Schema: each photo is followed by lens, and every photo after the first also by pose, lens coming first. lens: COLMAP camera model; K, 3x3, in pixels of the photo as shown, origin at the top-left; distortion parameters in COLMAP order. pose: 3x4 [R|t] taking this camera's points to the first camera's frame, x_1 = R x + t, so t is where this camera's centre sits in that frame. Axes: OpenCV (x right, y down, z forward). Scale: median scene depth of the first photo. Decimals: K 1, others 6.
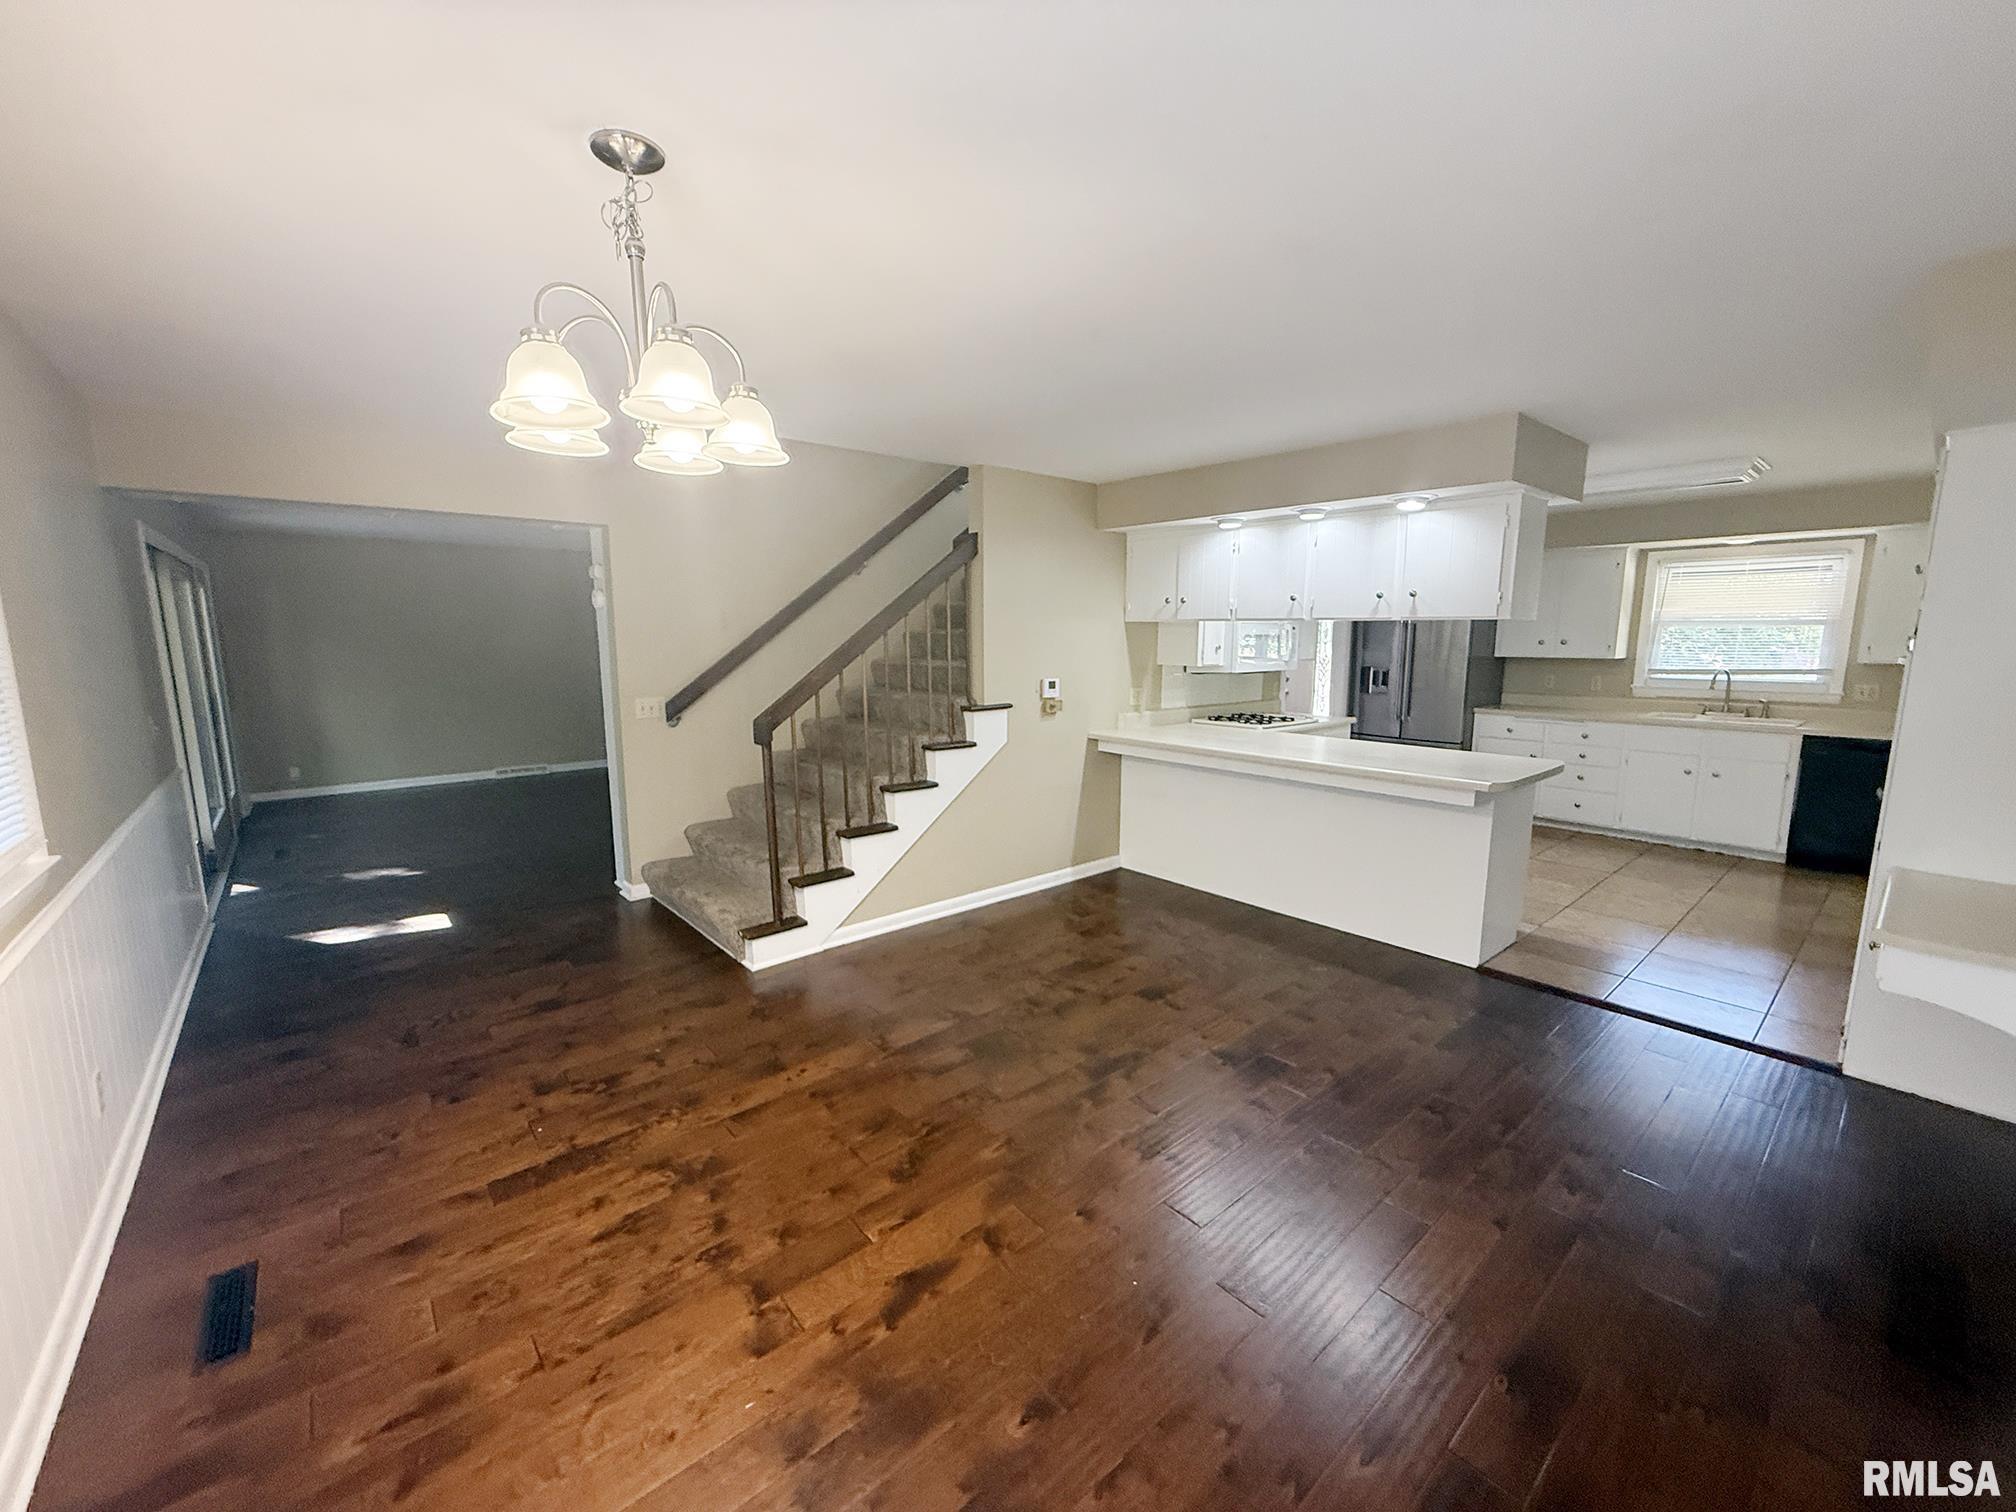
lens RADIAL K [[814.4, 0, 1008.0], [0, 814.4, 756.0], [0, 0, 1]] dist [0.011941, 0.000120]
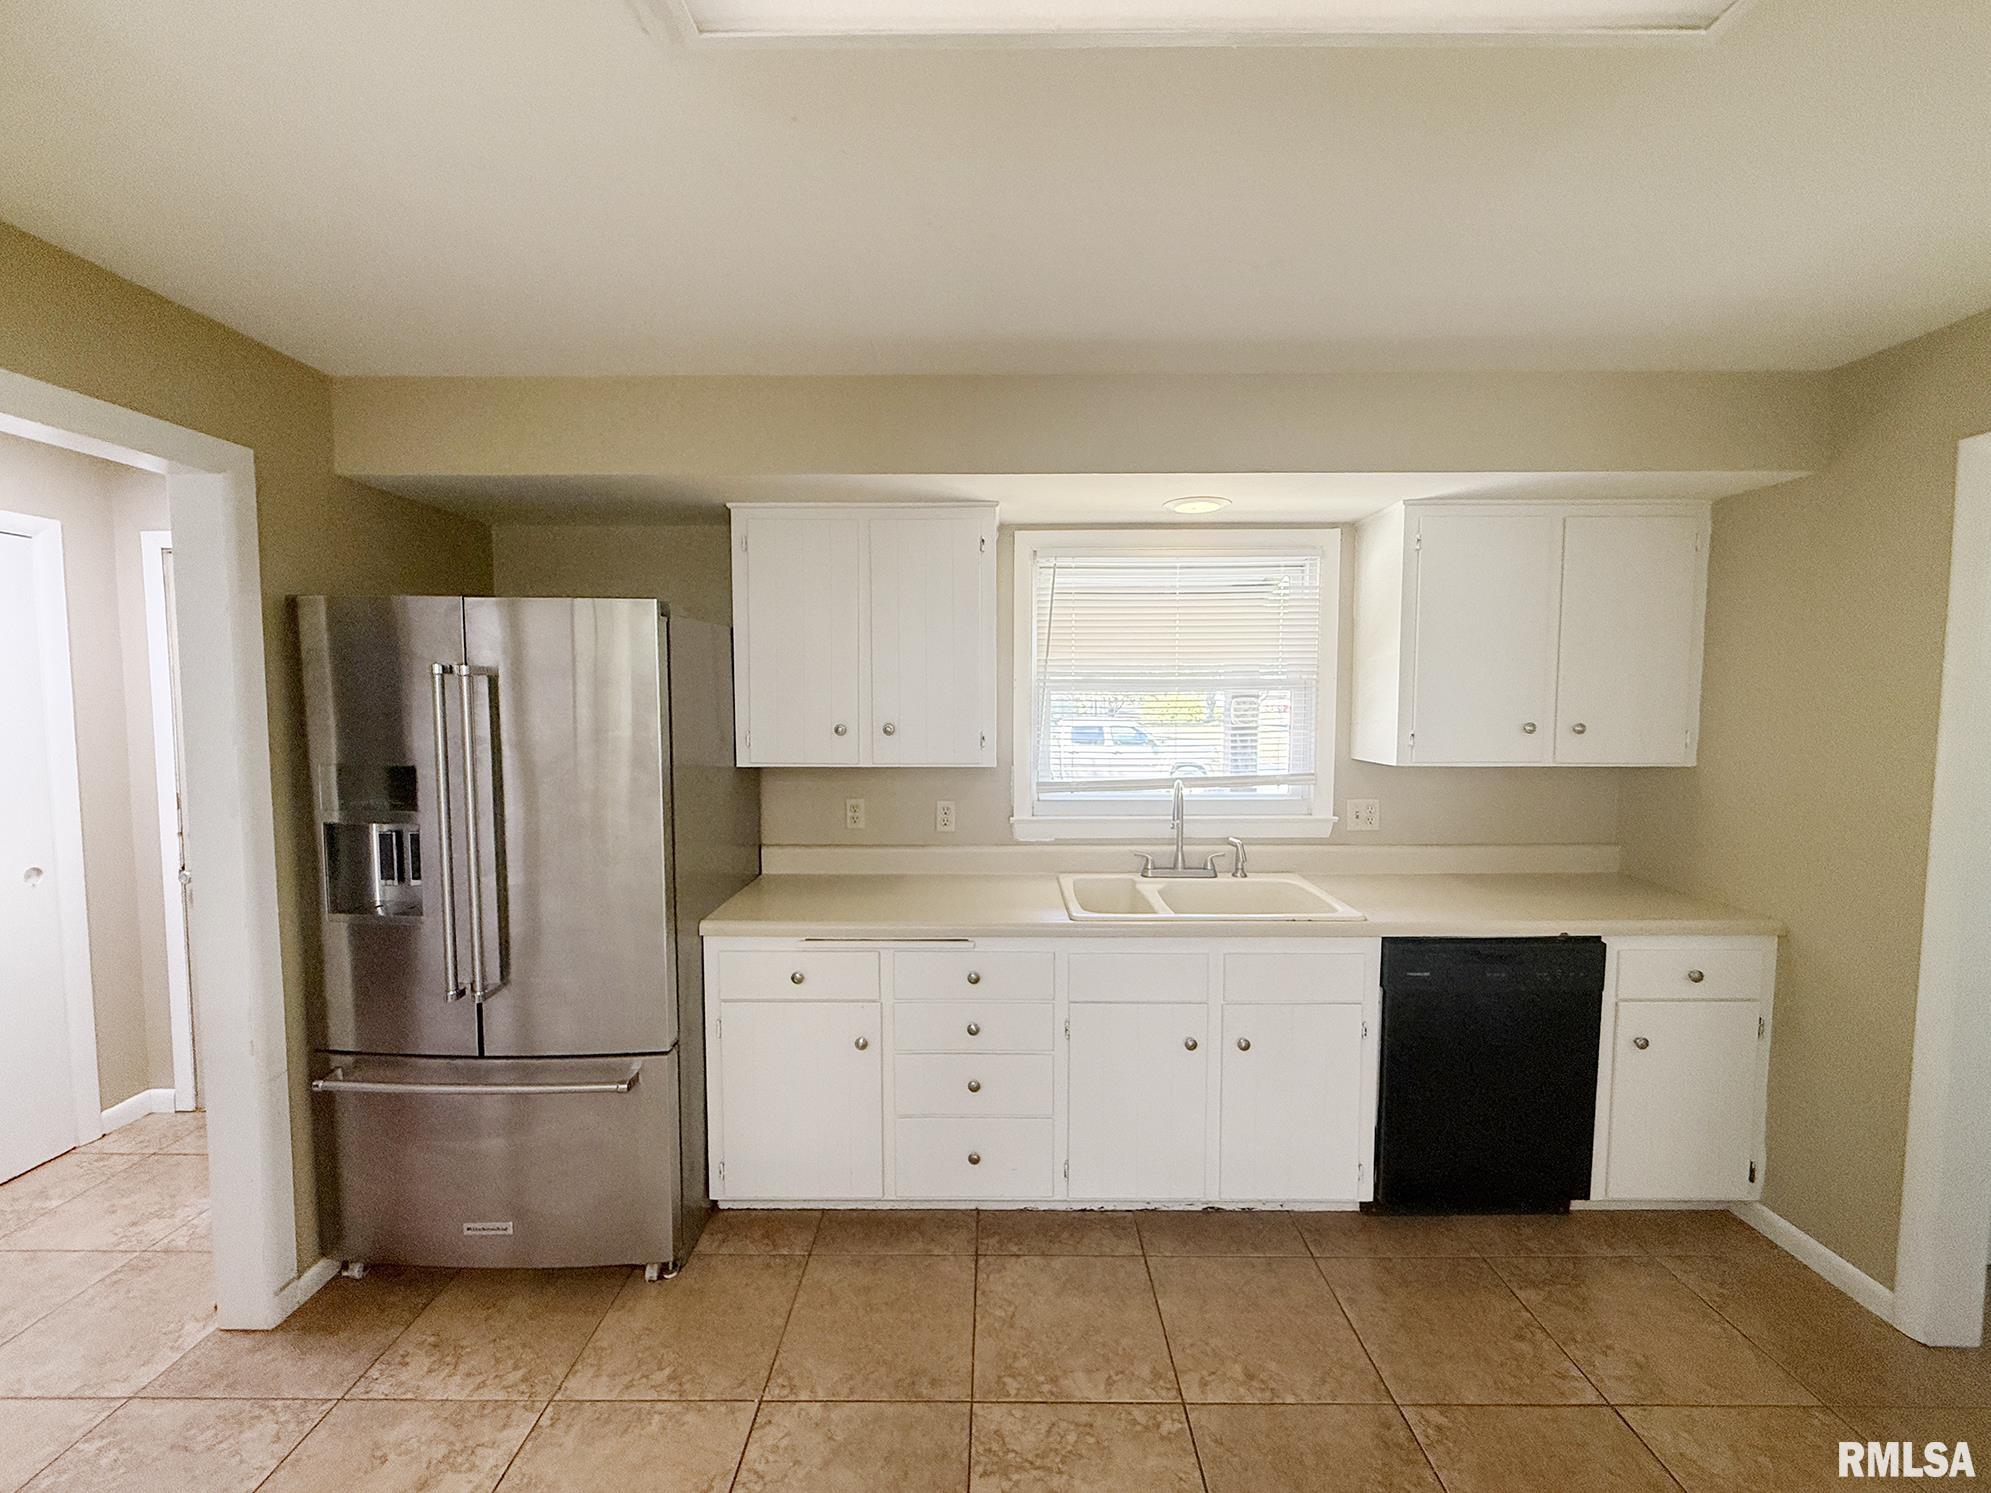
lens RADIAL K [[804.3, 0, 995.5], [0, 804.3, 746.5], [0, 0, 1]] dist [0.011941, 0.000120]
pose [[0.654783, -0.050609, 0.754121, 1.032283], [0.114684, 0.992856, -0.032946, -0.277364], [-0.747066, 0.108058, 0.655909, 1.746957]]
